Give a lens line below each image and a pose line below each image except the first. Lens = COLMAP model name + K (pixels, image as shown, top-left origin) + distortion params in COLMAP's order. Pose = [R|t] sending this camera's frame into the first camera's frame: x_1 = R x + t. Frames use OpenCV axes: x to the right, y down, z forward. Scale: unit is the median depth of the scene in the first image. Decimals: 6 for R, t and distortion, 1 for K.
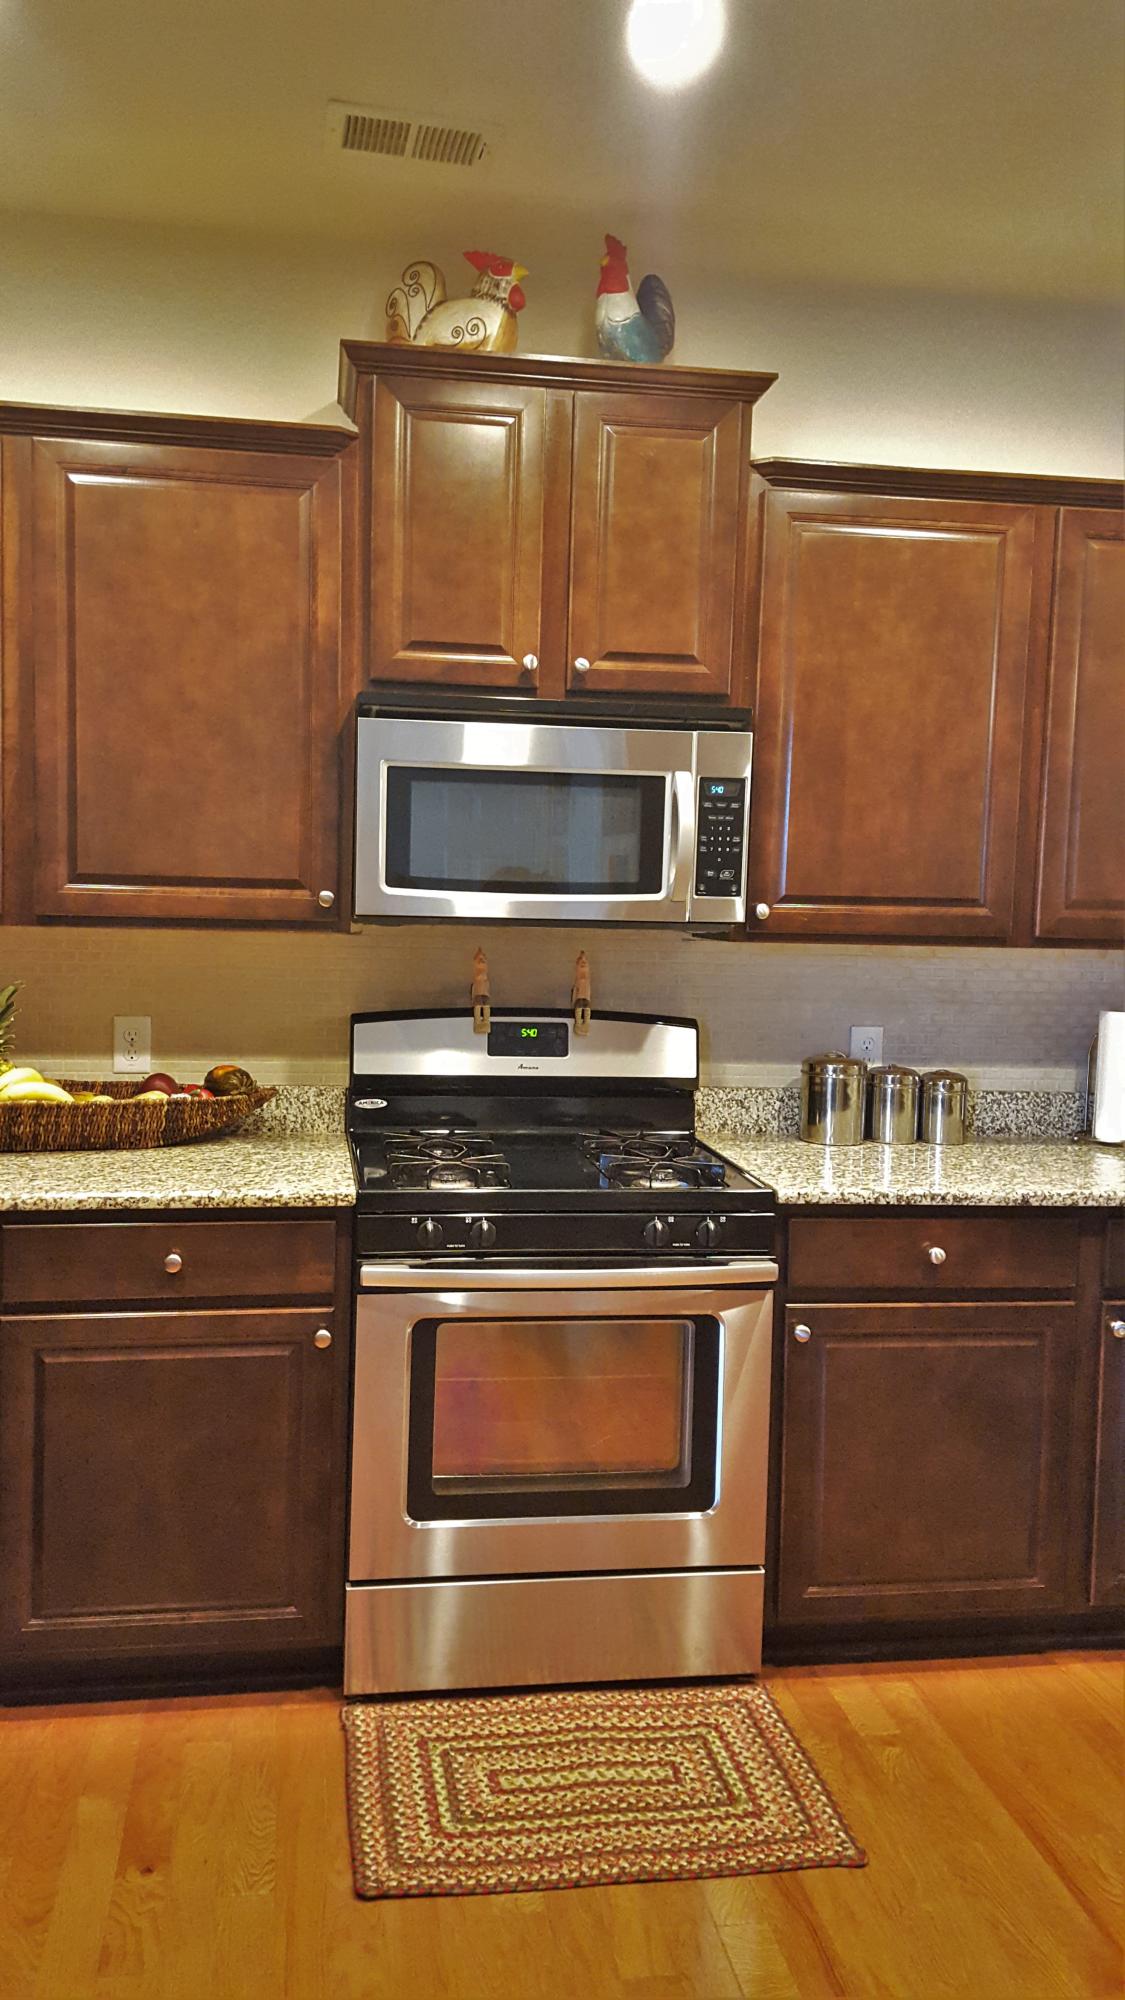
lens RADIAL K [[1471.7, 0, 524.6], [0, 1471.7, 995.2], [0, 0, 1]] dist [0.174016, -0.288117]
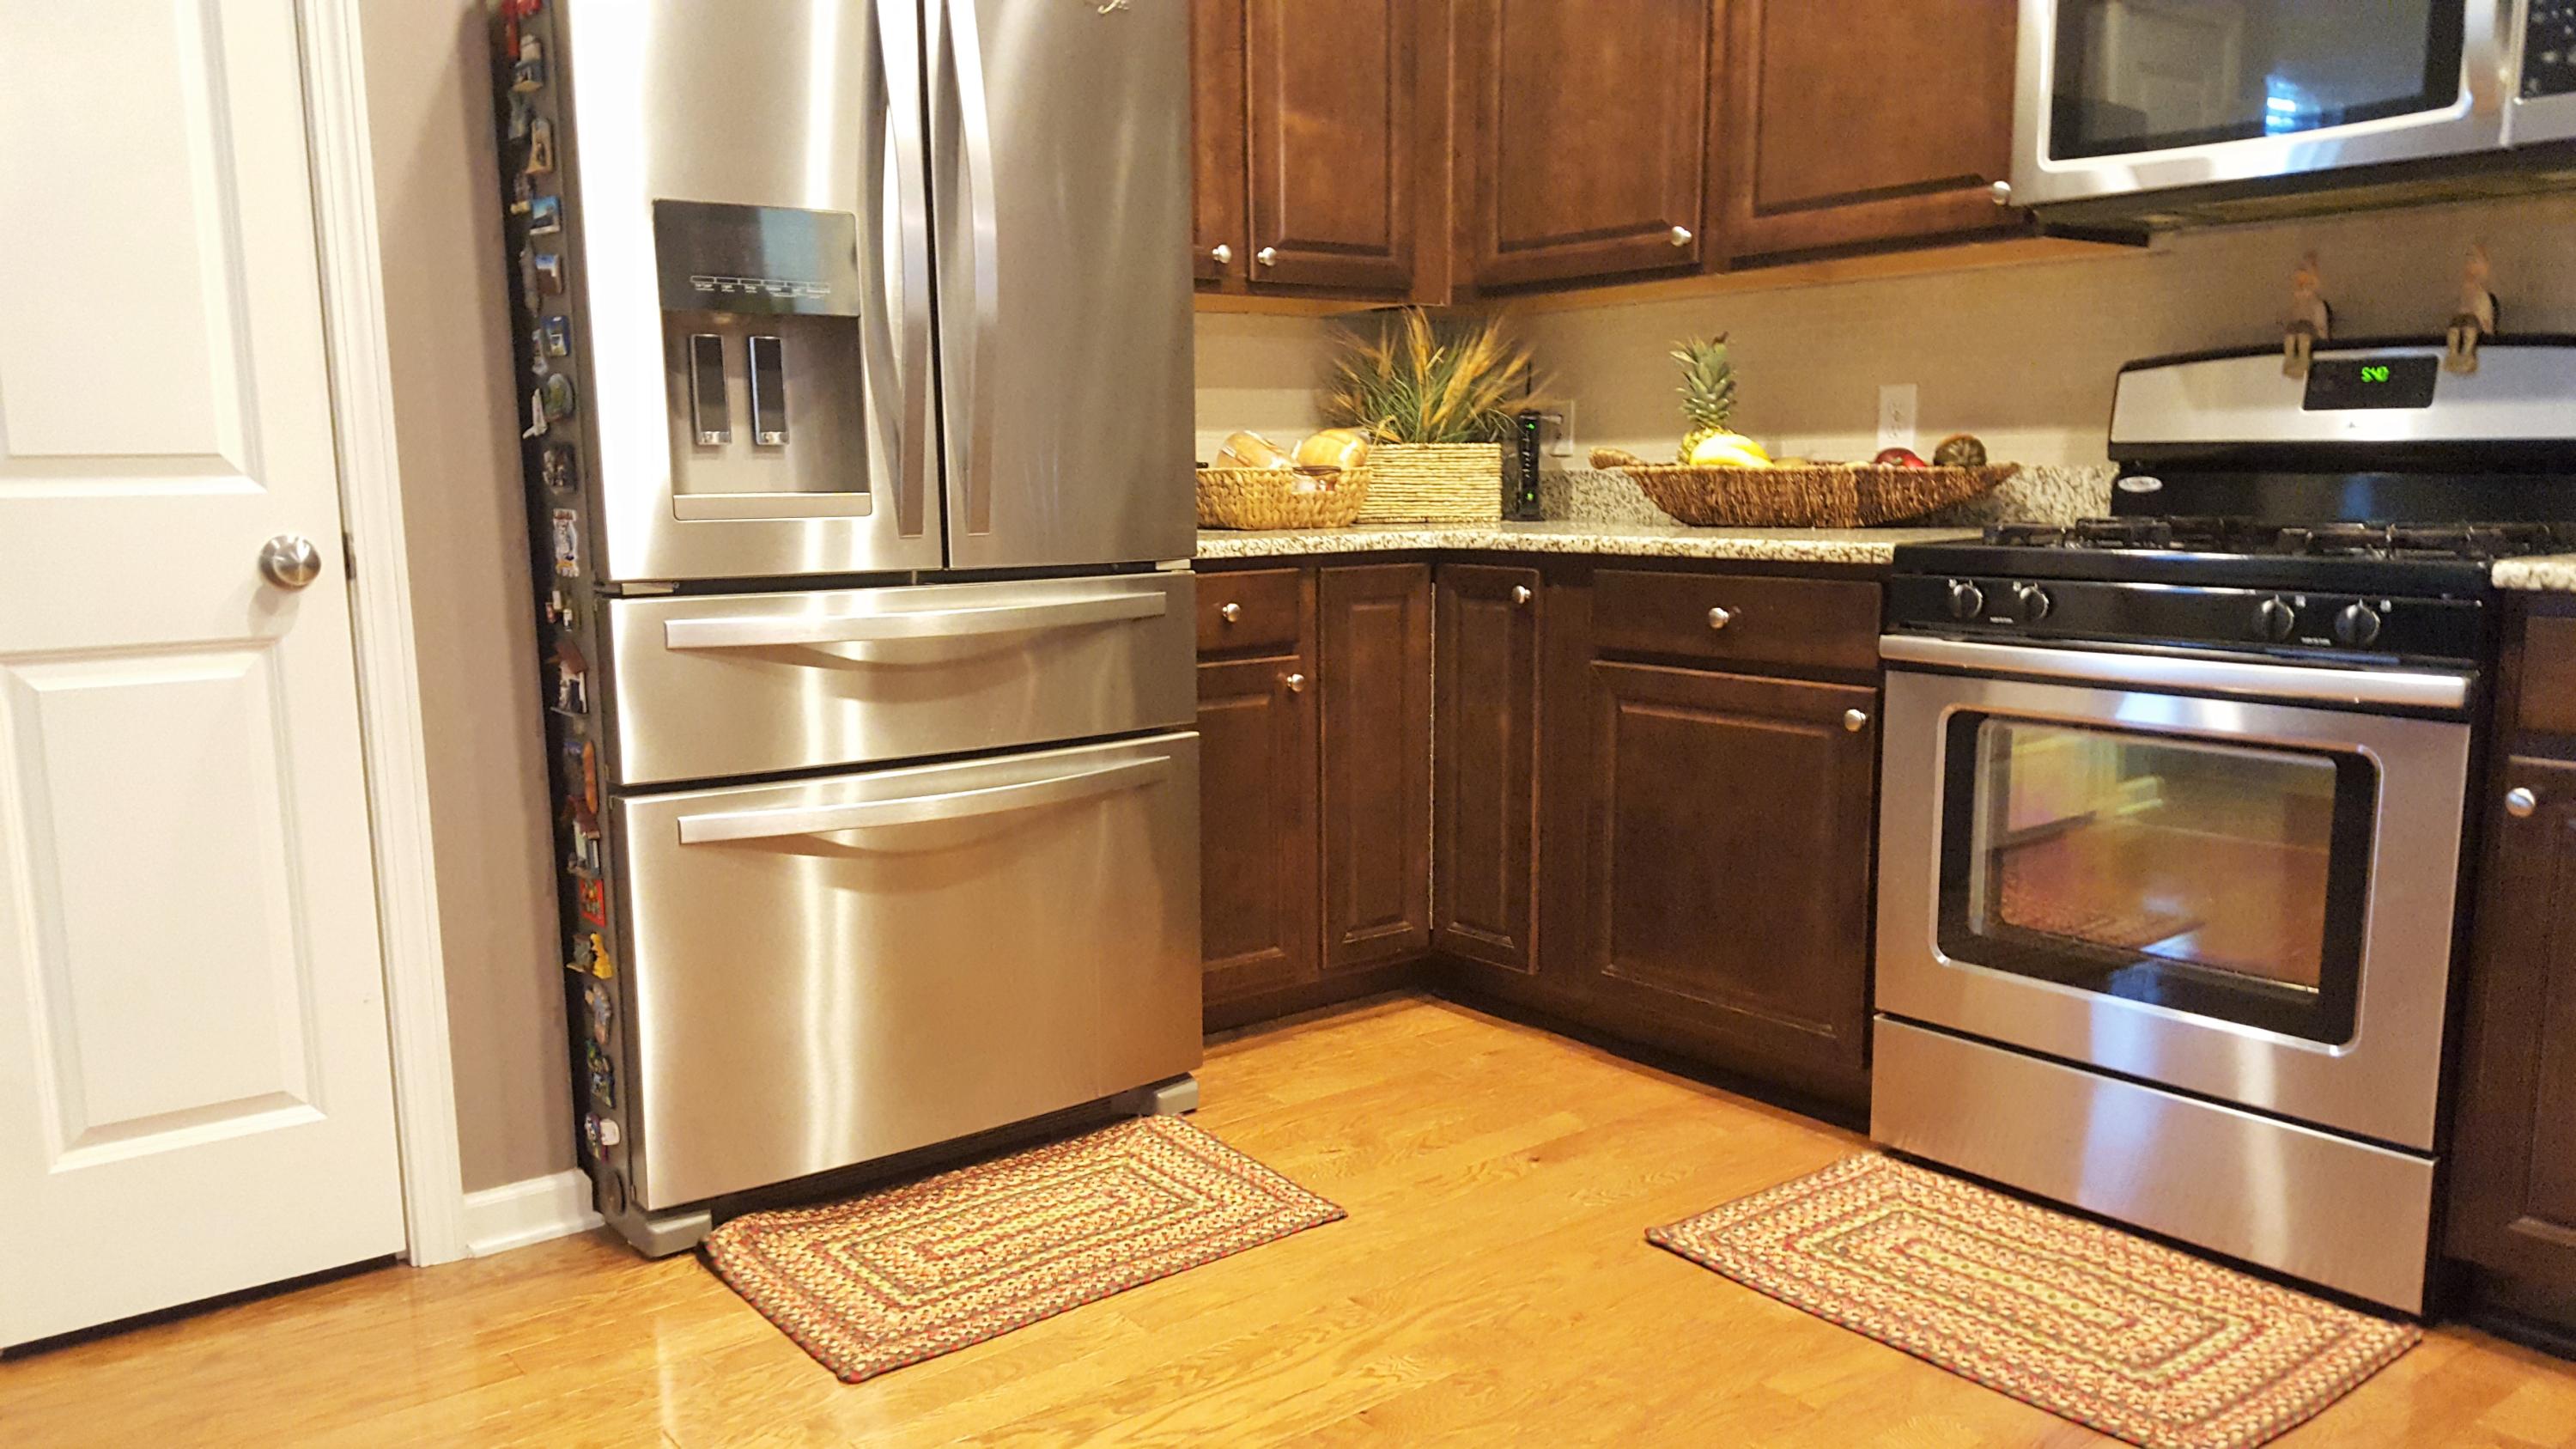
lens RADIAL K [[1895.8, 0, 1260.7], [0, 1895.8, 770.1], [0, 0, 1]] dist [0.174016, -0.288117]
pose [[0.485322, 0.111305, -0.867222, 0.602742], [-0.035369, 0.993551, 0.107725, 0.141653], [0.873620, -0.021609, 0.486129, 0.160632]]
